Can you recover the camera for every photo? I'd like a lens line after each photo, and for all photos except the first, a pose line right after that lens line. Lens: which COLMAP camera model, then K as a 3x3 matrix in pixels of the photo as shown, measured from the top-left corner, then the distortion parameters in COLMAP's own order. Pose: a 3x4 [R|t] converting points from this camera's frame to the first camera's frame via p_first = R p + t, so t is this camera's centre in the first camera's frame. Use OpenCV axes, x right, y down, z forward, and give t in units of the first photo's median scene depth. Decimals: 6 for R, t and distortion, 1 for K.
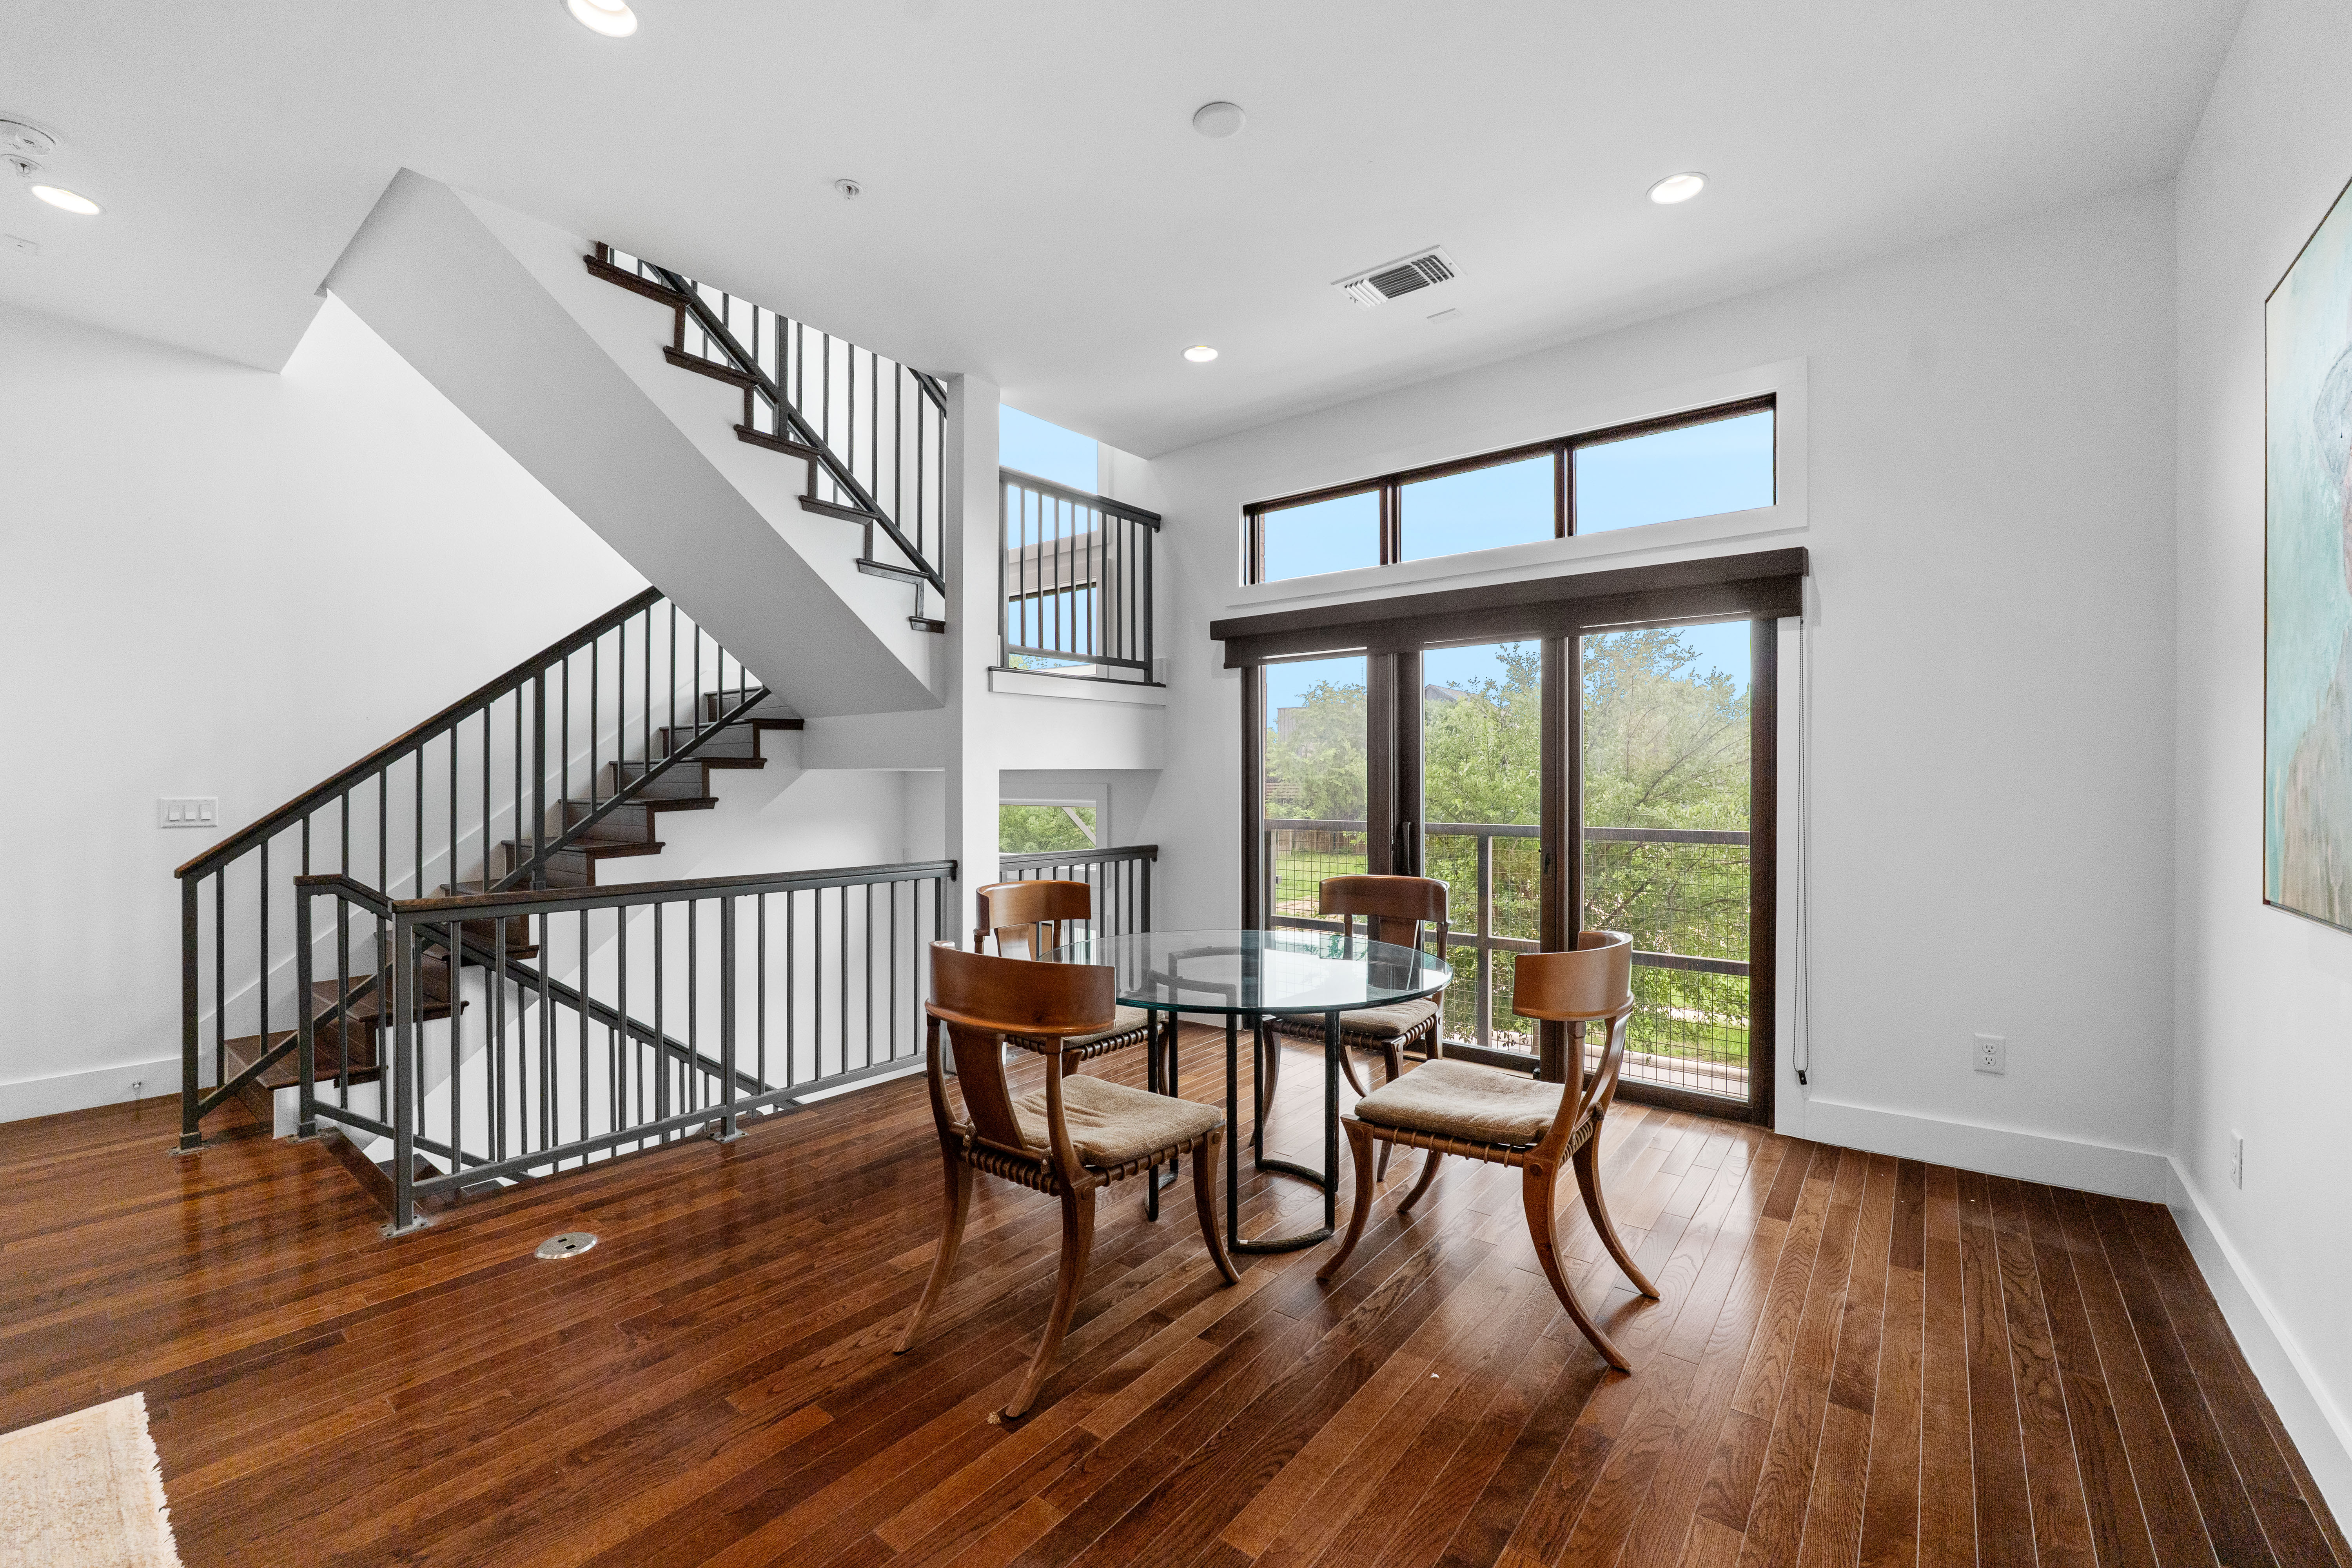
lens RADIAL K [[957.0, 0, 1166.9], [0, 957.0, 780.4], [0, 0, 1]] dist [-0.009557, 0.000138]
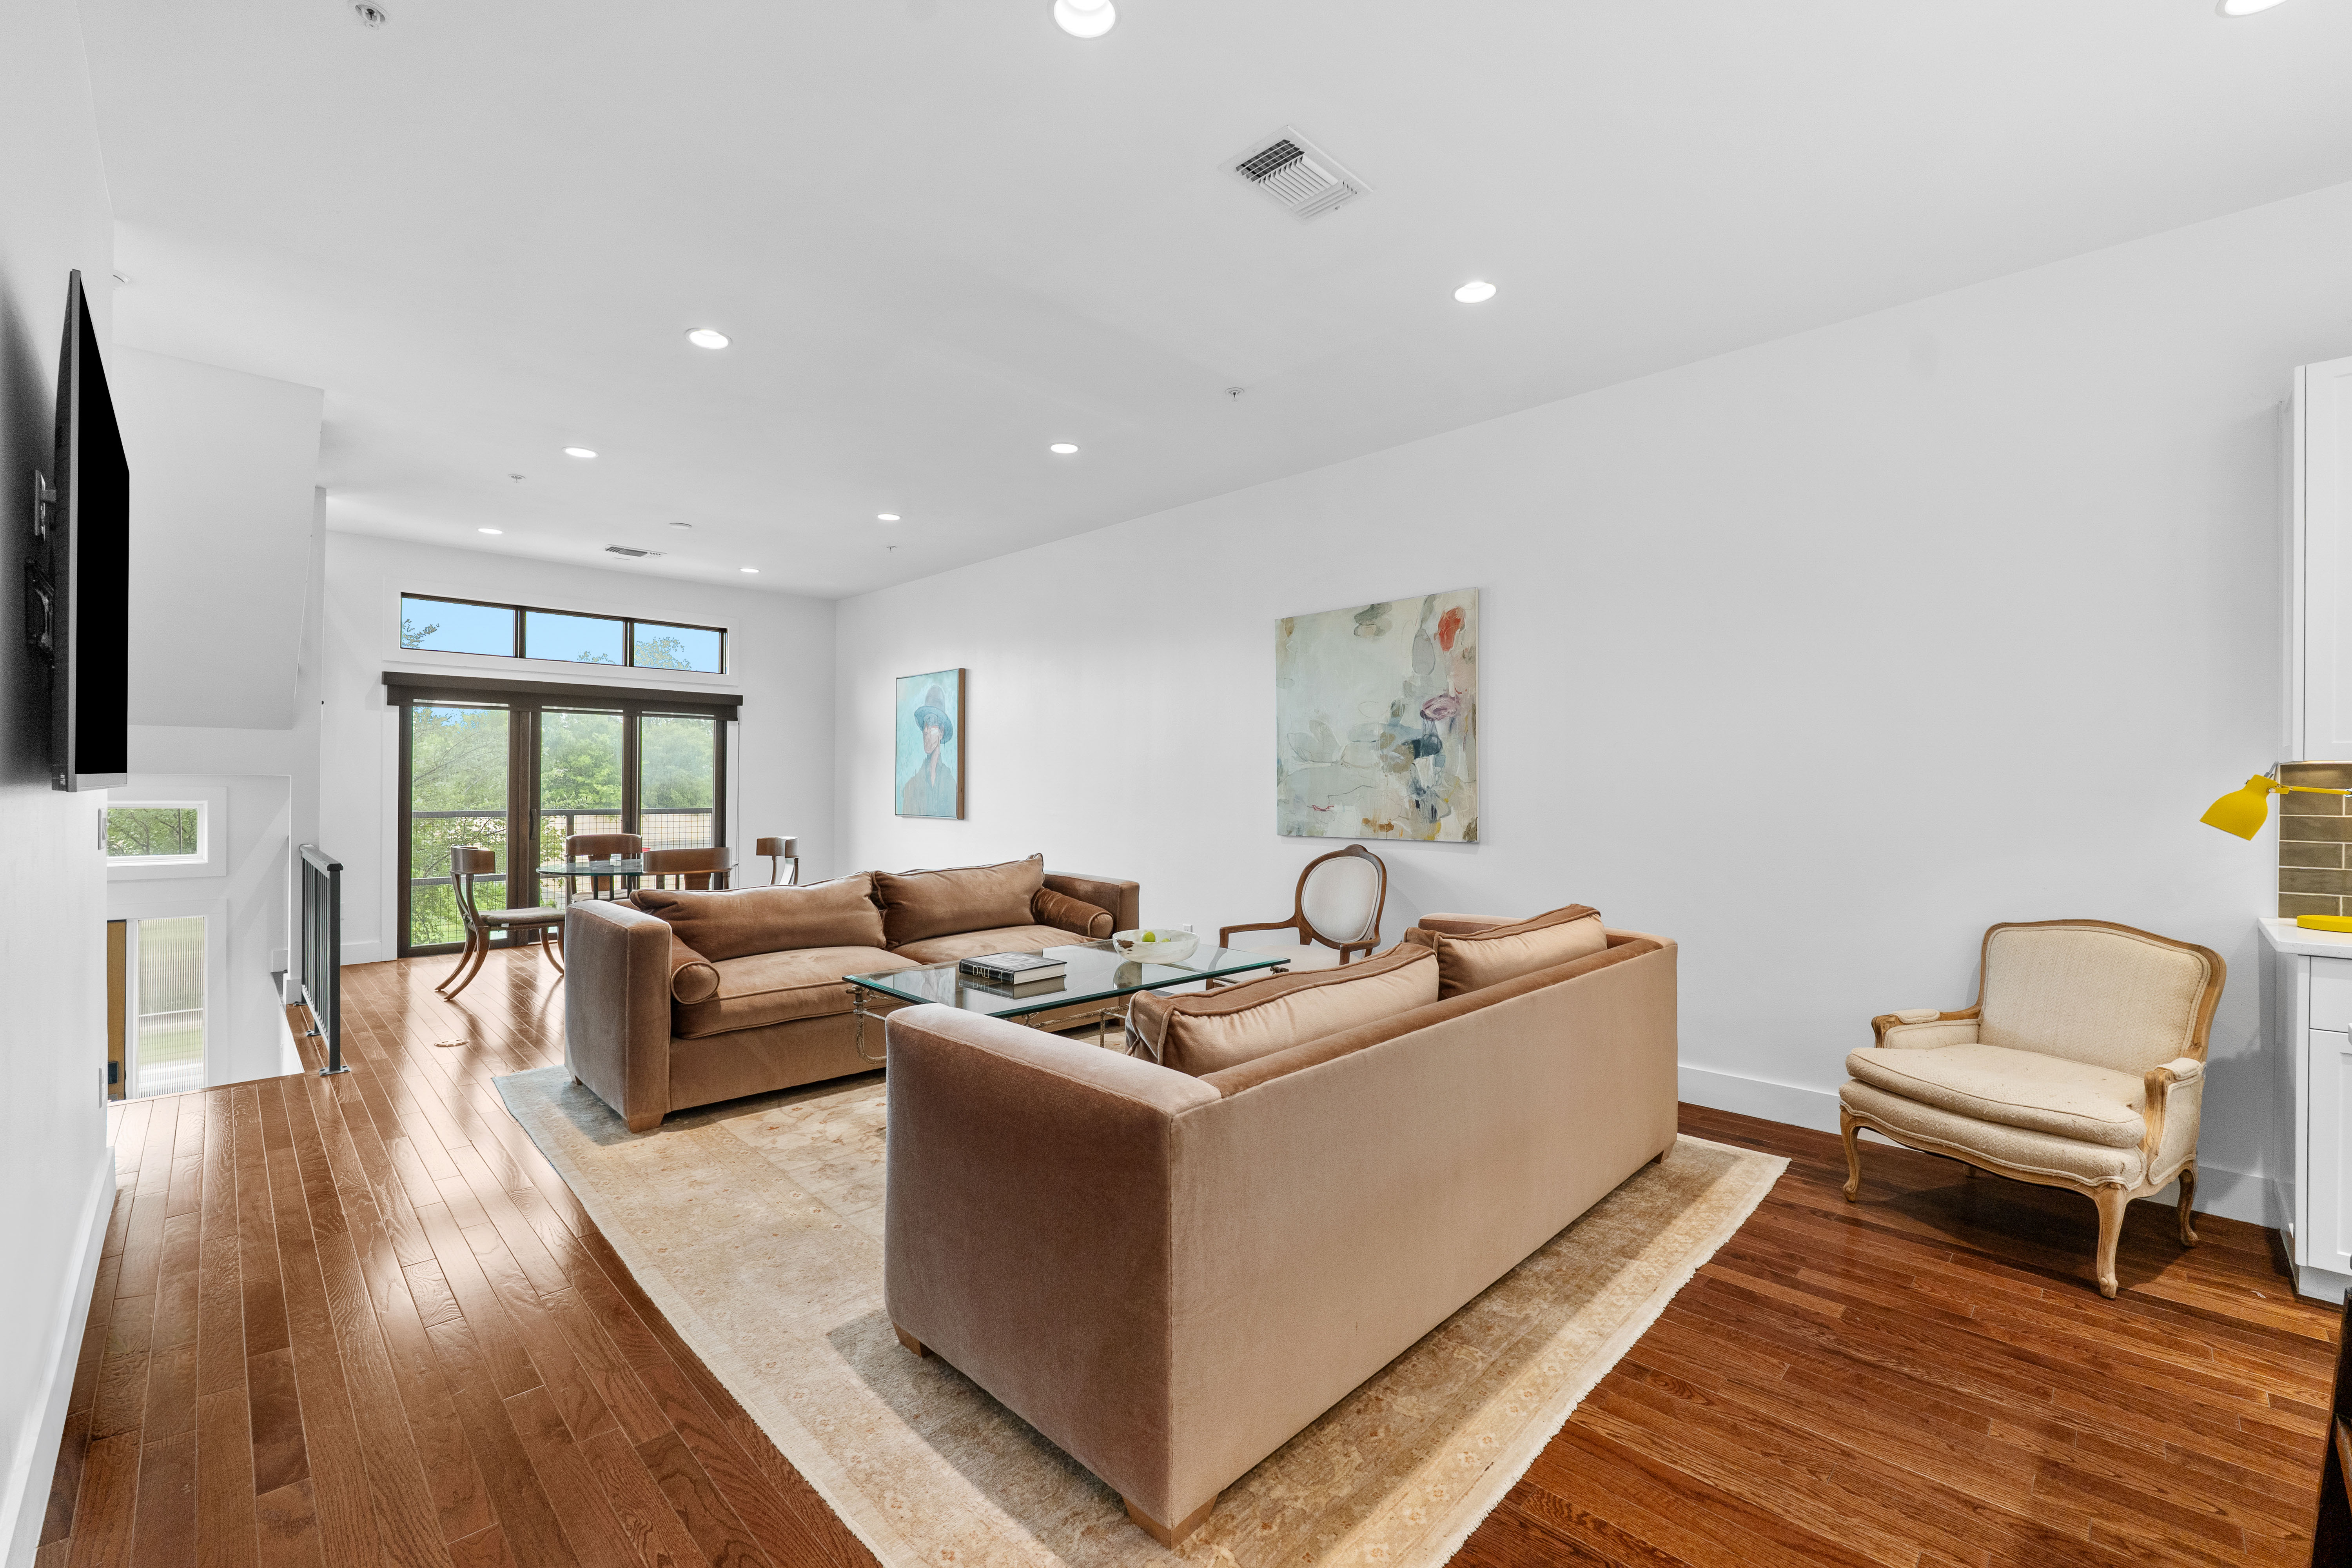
lens RADIAL K [[982.3, 0, 1170.3], [0, 982.3, 788.2], [0, 0, 1]] dist [-0.012817, -0.000435]
pose [[0.115831, -0.000394, 0.993269, -1.495917], [-0.006479, 0.999978, 0.001152, -0.004565], [-0.993248, -0.006568, 0.115826, -0.373350]]
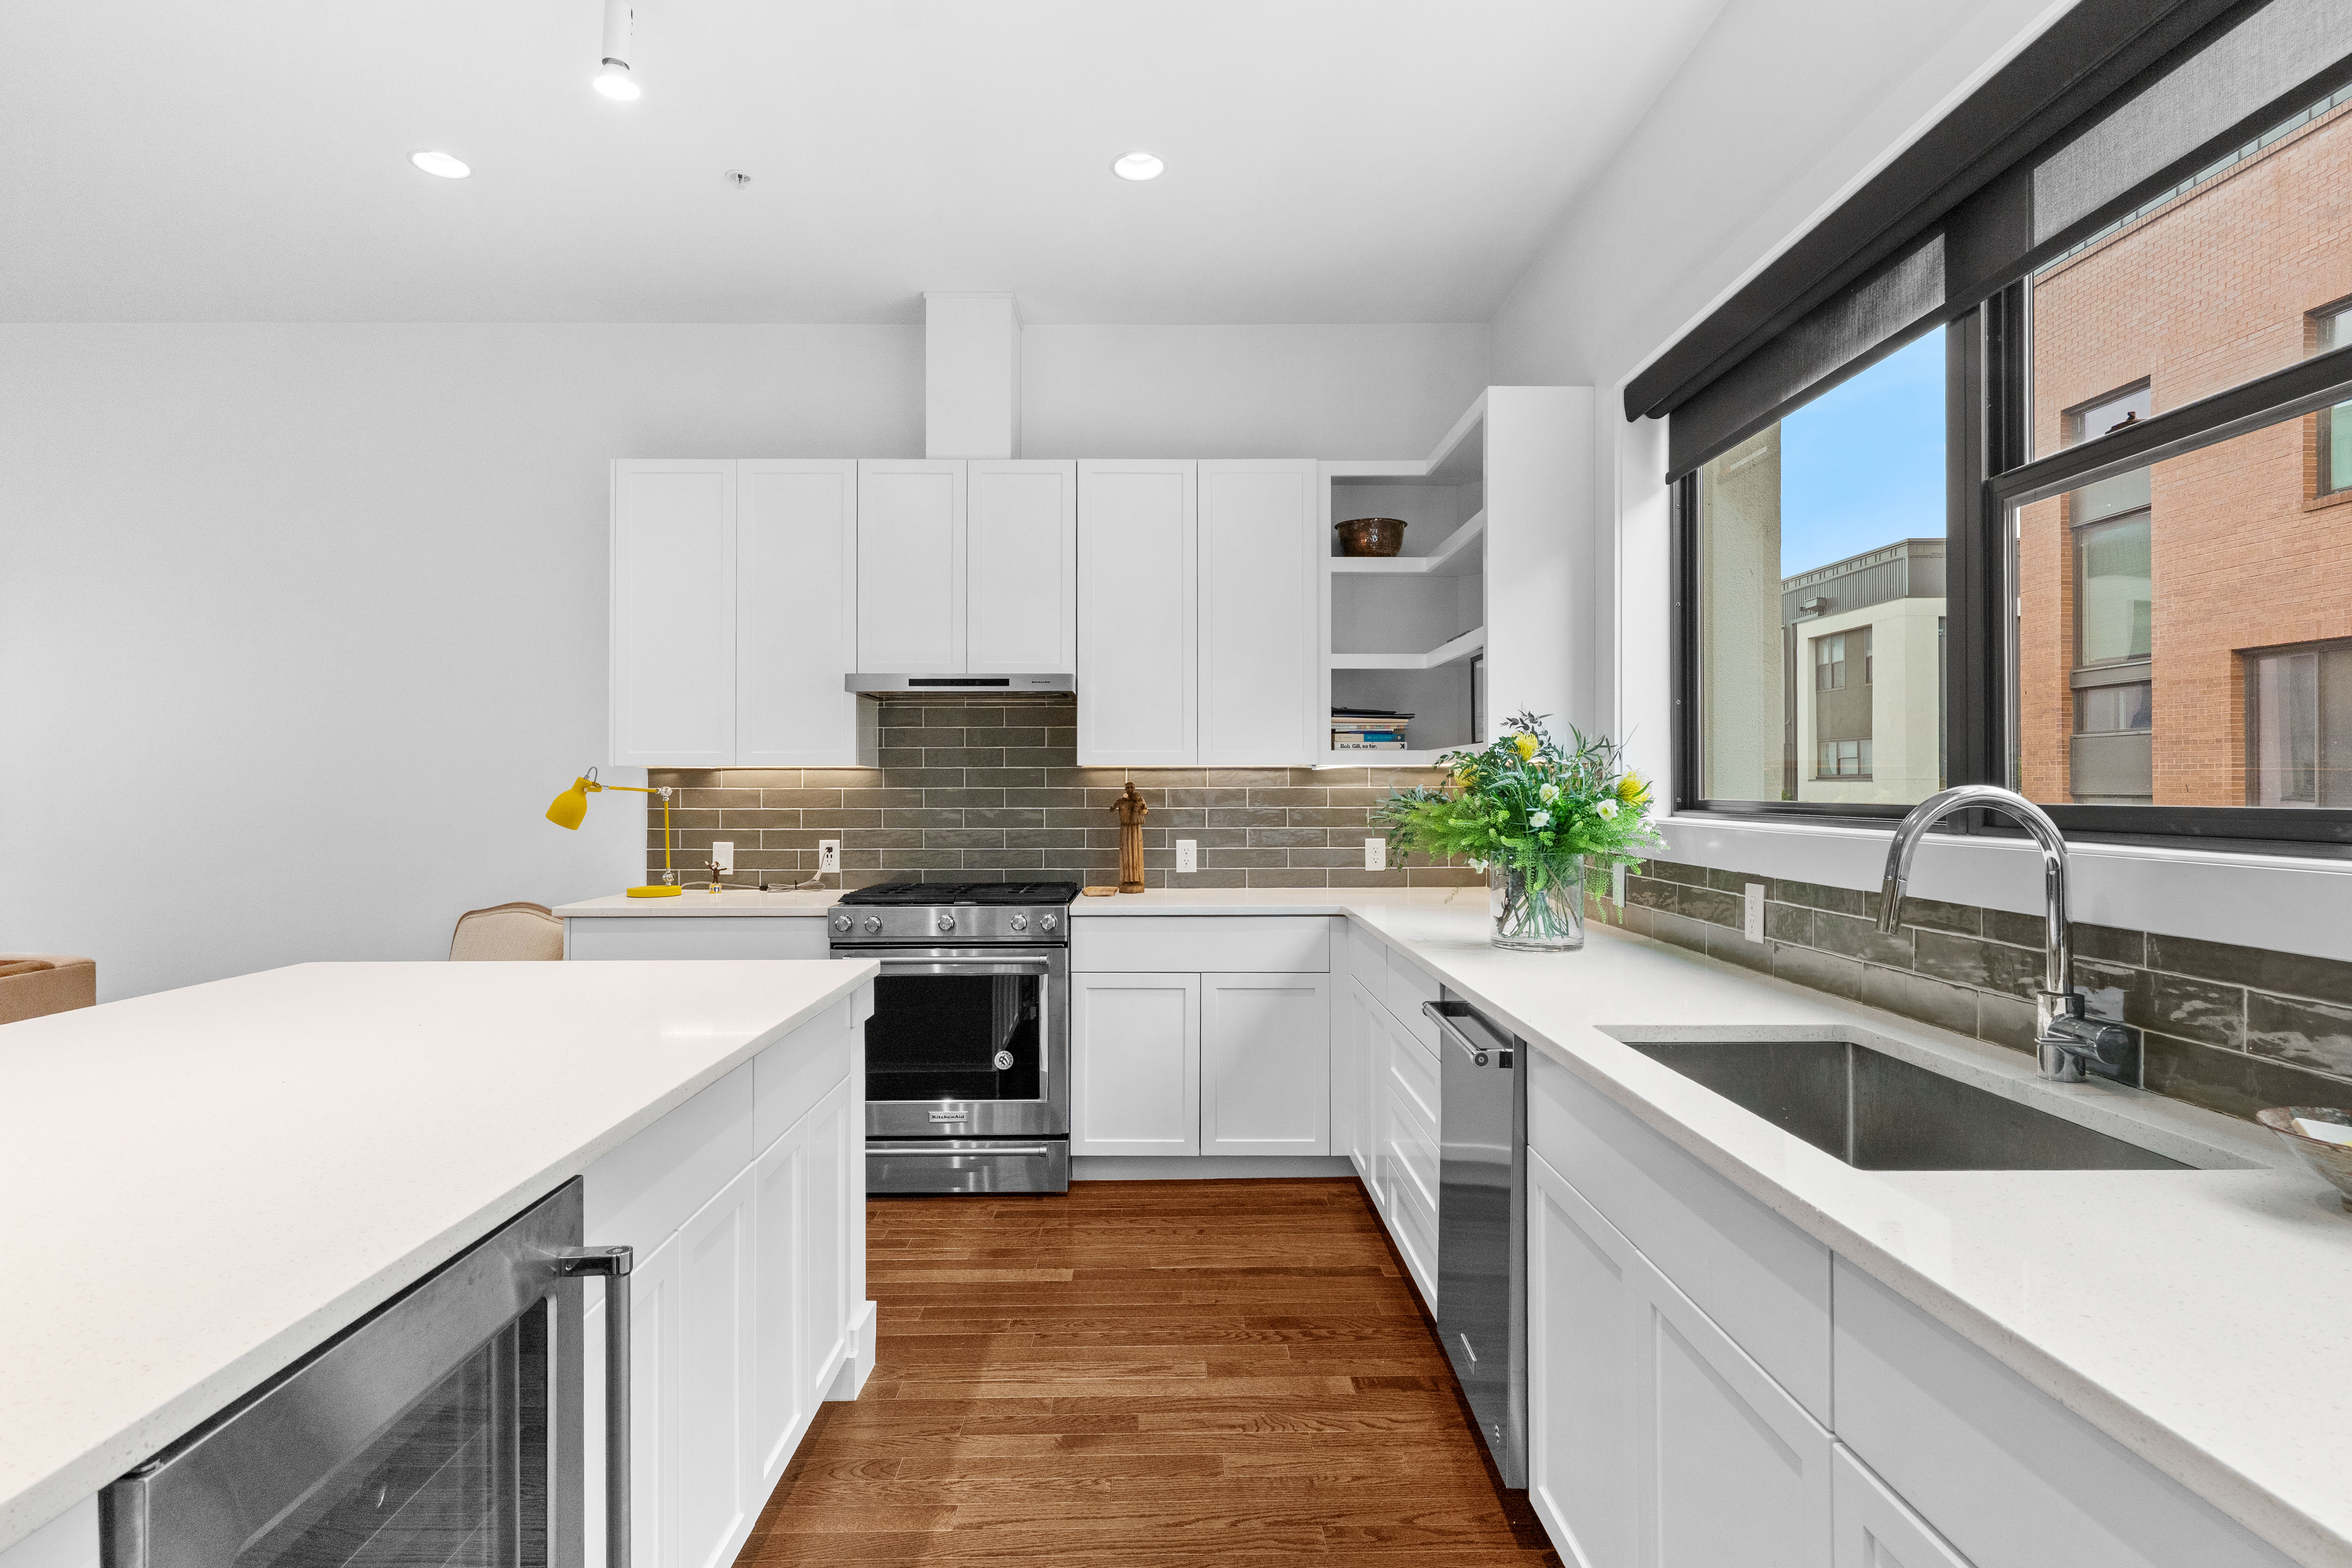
lens RADIAL K [[1219.9, 0, 1170.4], [0, 1219.9, 778.6], [0, 0, 1]] dist [0.000826, 0.000198]
pose [[-0.633246, 0.007727, 0.773912, -1.876027], [0.001577, 0.999961, -0.008694, -0.006475], [-0.773949, -0.004285, -0.633233, -0.754197]]
